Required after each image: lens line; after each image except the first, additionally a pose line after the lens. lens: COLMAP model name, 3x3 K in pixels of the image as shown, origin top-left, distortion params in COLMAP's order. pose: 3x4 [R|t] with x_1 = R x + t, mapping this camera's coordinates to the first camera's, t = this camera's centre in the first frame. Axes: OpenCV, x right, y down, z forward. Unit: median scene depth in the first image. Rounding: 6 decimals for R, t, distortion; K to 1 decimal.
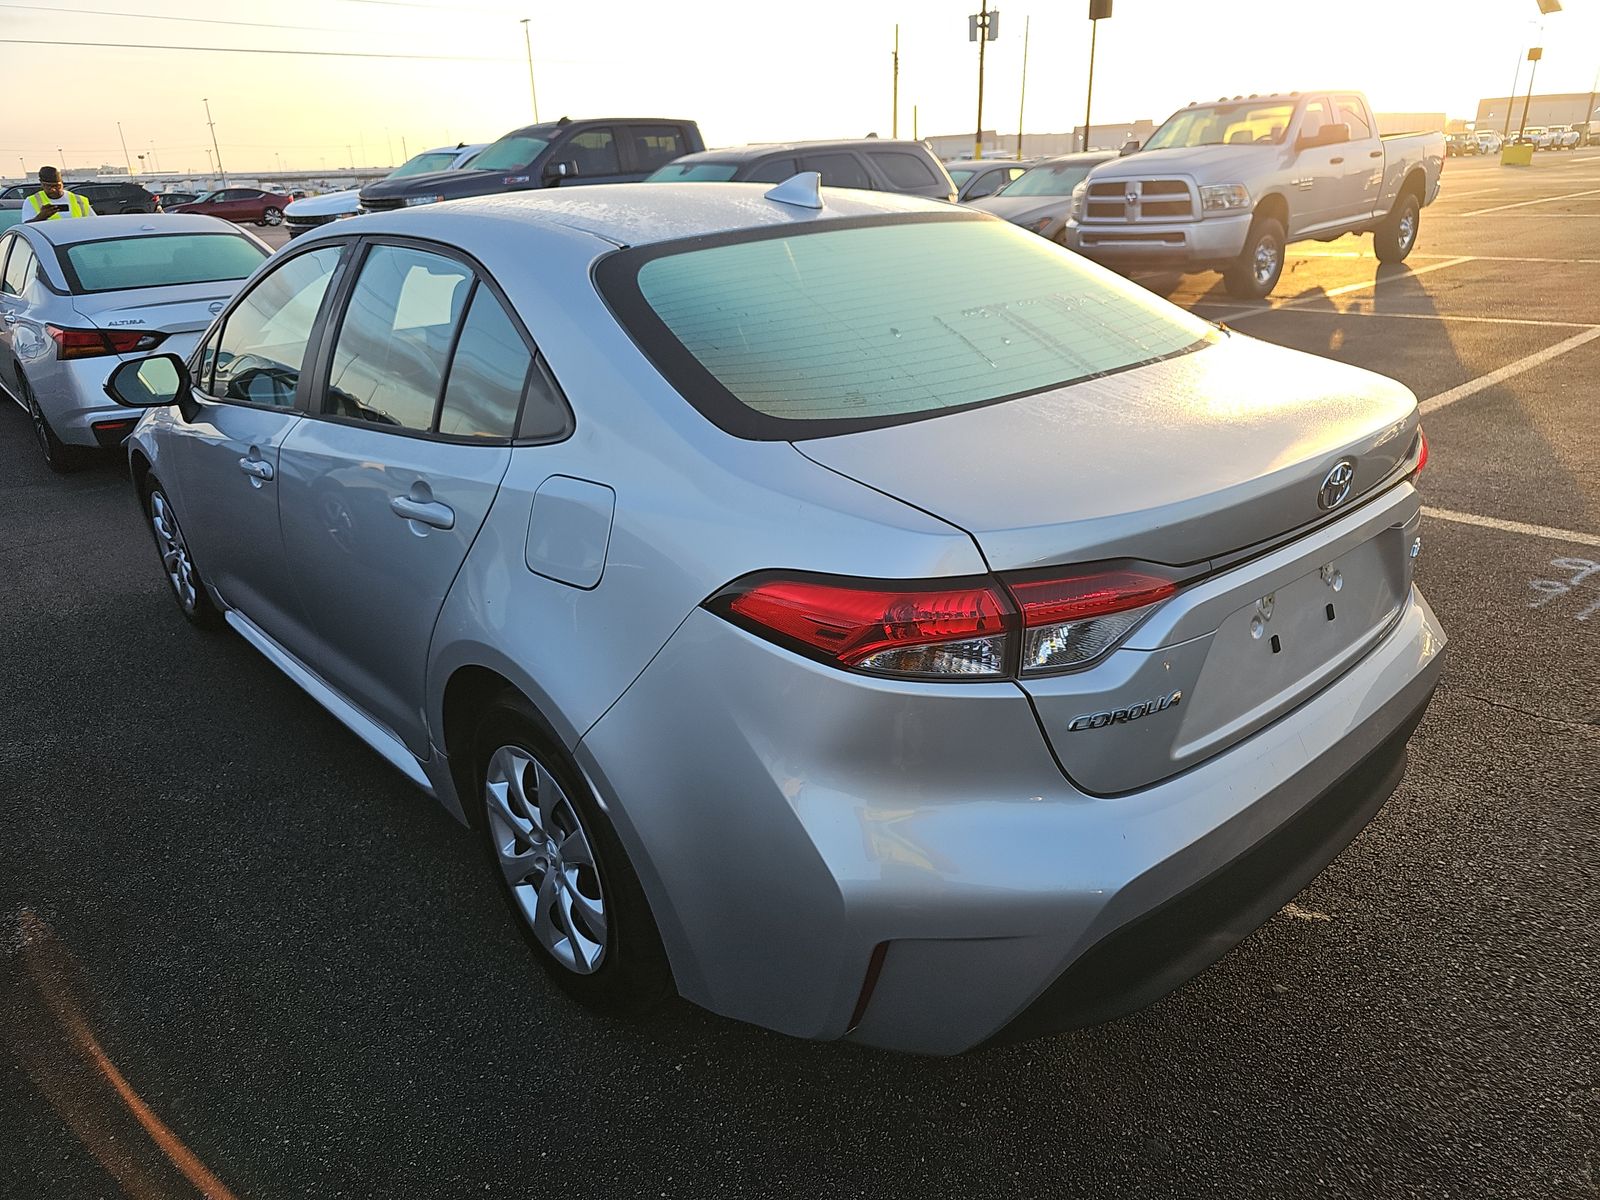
lens RADIAL K [[1086.4, 0, 800.0], [0, 1086.4, 600.9], [0, 0, 1]] dist [0.024126, -0.019790]
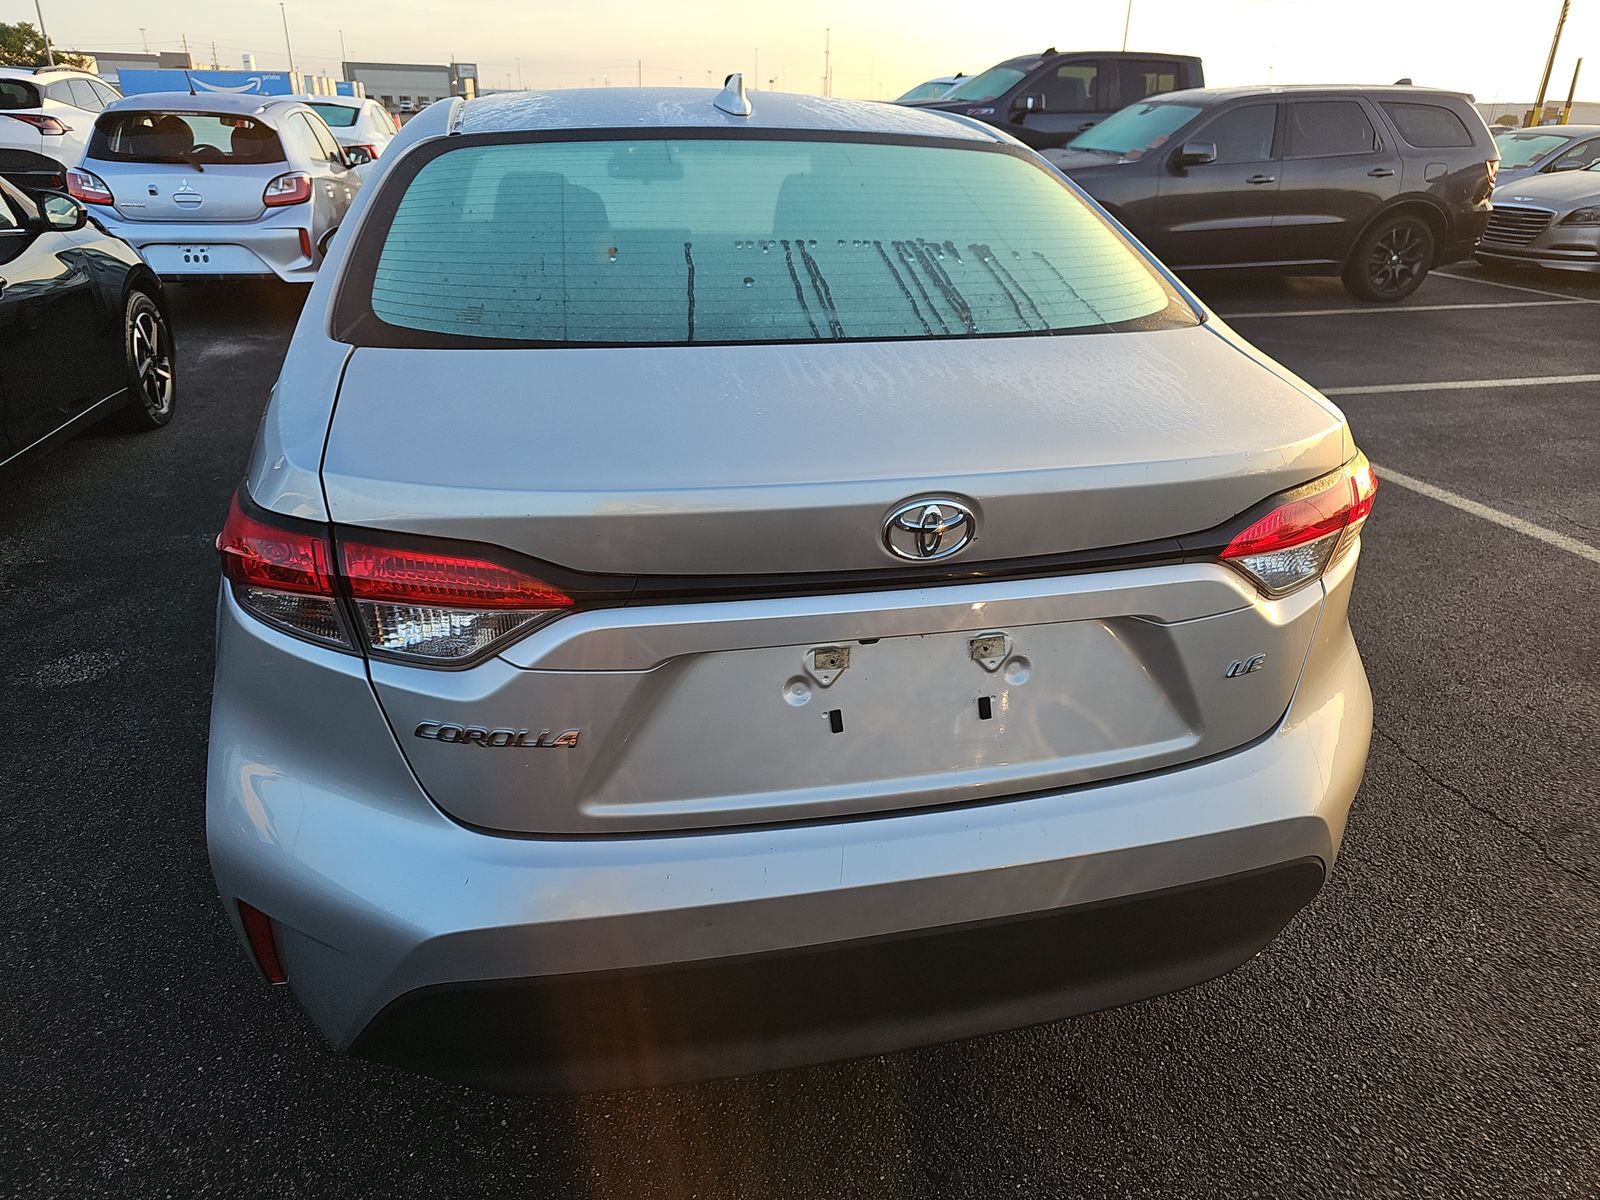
lens RADIAL K [[1086.4, 0, 799.7], [0, 1086.4, 598.4], [0, 0, 1]] dist [0.024126, -0.019790]
pose [[0.879781, 0.242248, -0.409025, 0.103084], [-0.224289, 0.970156, 0.092152, -0.015472], [0.419142, 0.010666, 0.907858, 0.046638]]
